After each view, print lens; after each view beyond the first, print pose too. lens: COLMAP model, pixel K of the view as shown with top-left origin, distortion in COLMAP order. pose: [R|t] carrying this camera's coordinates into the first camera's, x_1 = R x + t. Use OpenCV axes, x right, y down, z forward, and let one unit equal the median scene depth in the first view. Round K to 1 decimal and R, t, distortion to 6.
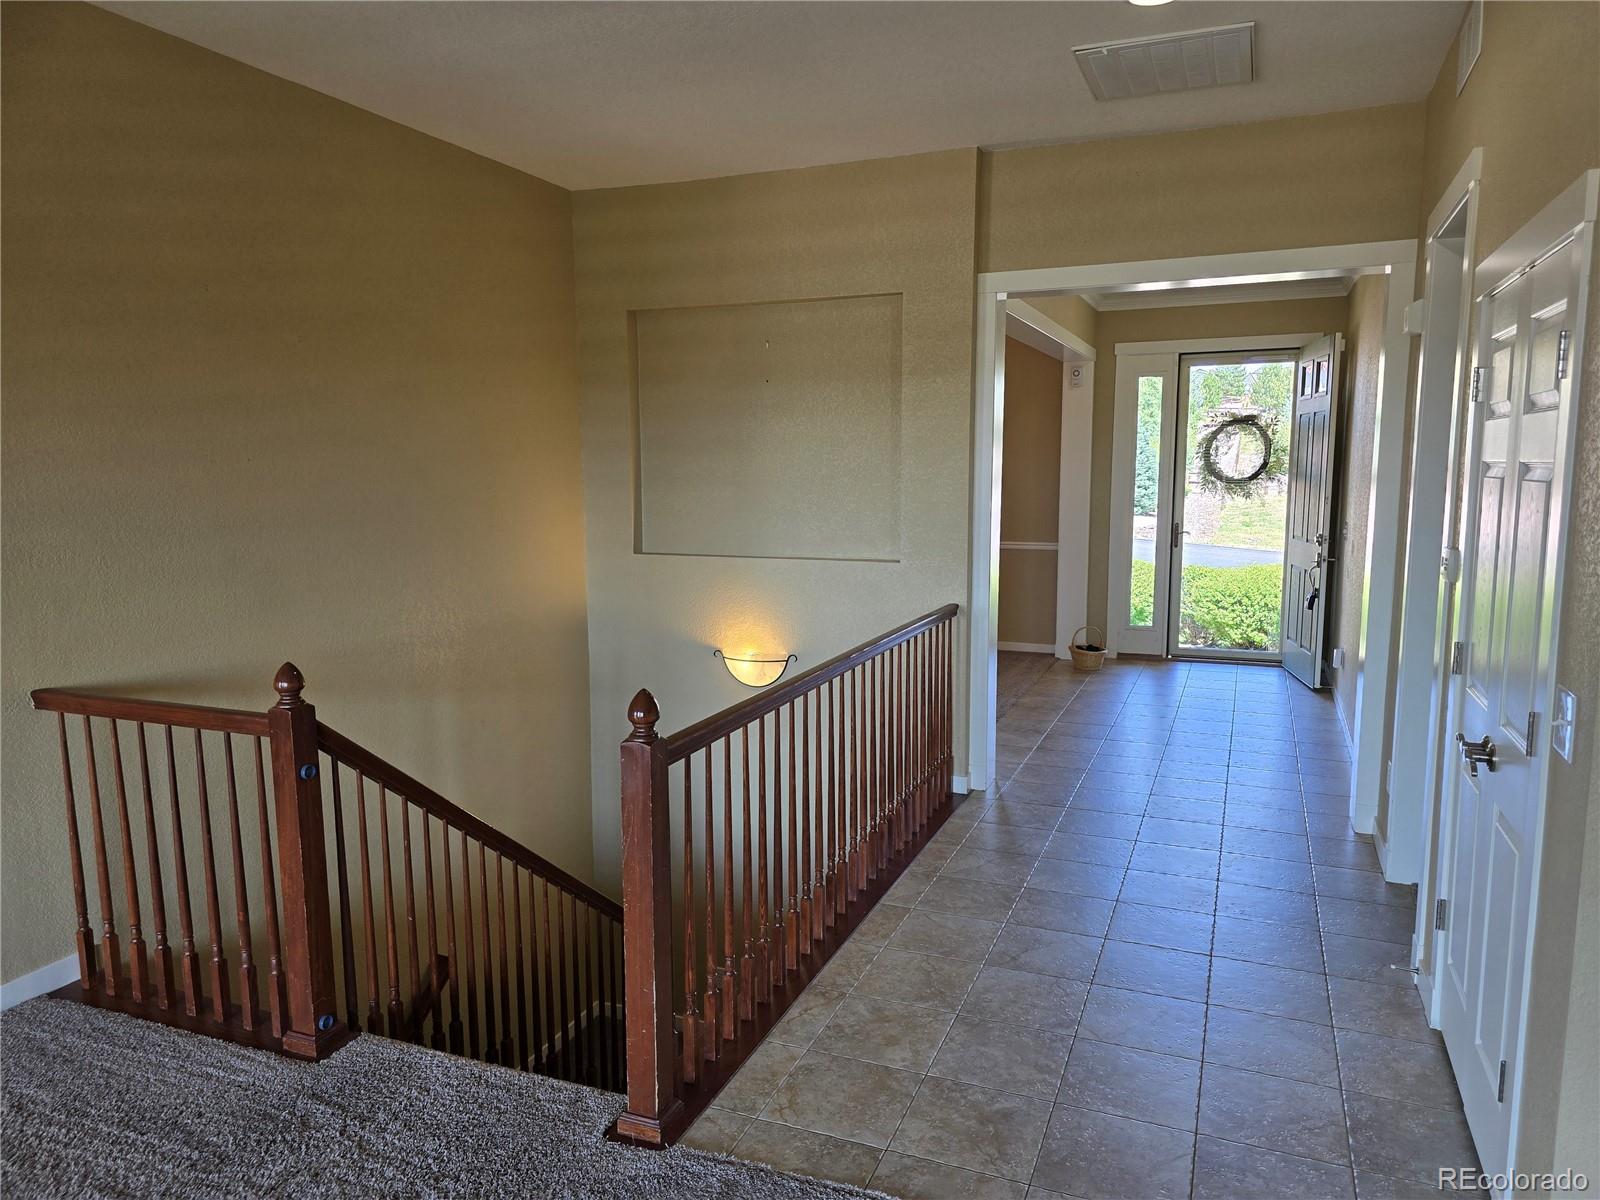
lens RADIAL K [[1060.0, 0, 803.1], [0, 1060.0, 590.9], [0, 0, 1]] dist [0.051907, -0.048928]
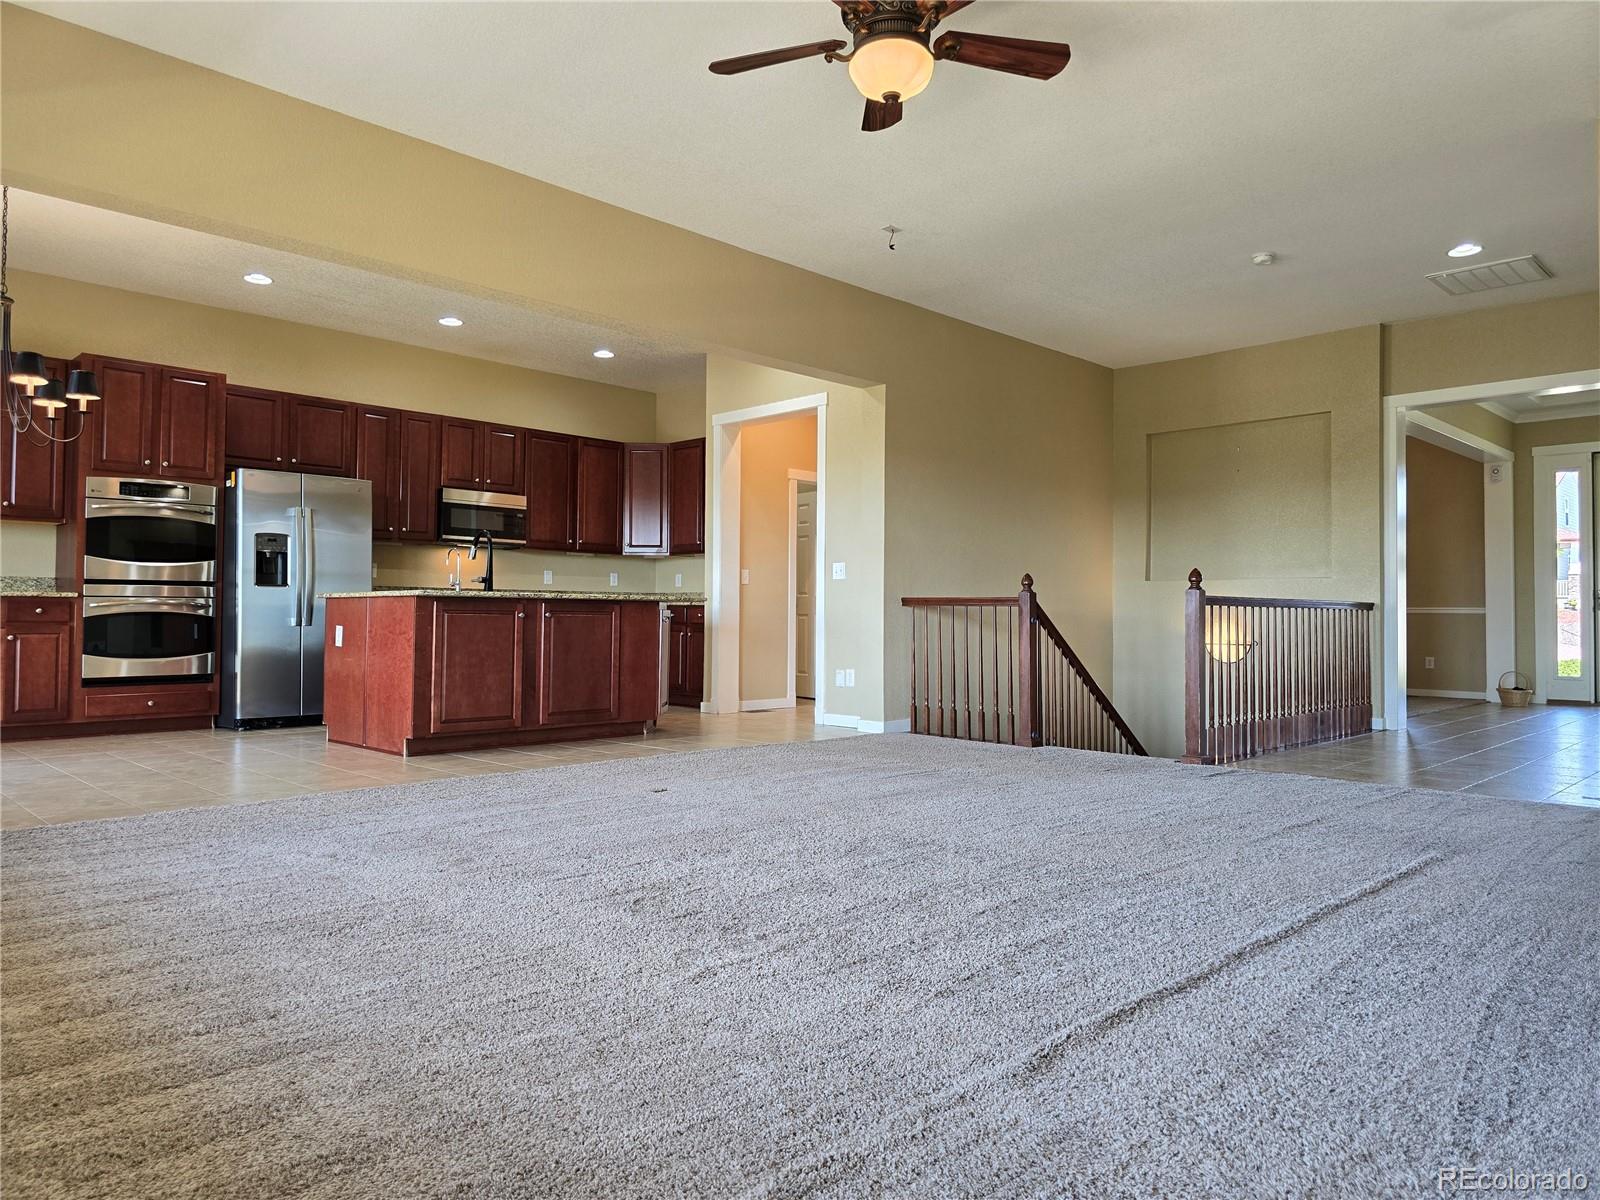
lens RADIAL K [[1060.0, 0, 803.1], [0, 1060.0, 590.9], [0, 0, 1]] dist [0.051907, -0.048928]
pose [[0.922706, 0.001426, -0.385501, -0.018920], [-0.058027, 0.989114, -0.135229, 0.248816], [0.381111, 0.147146, 0.912744, -0.730273]]
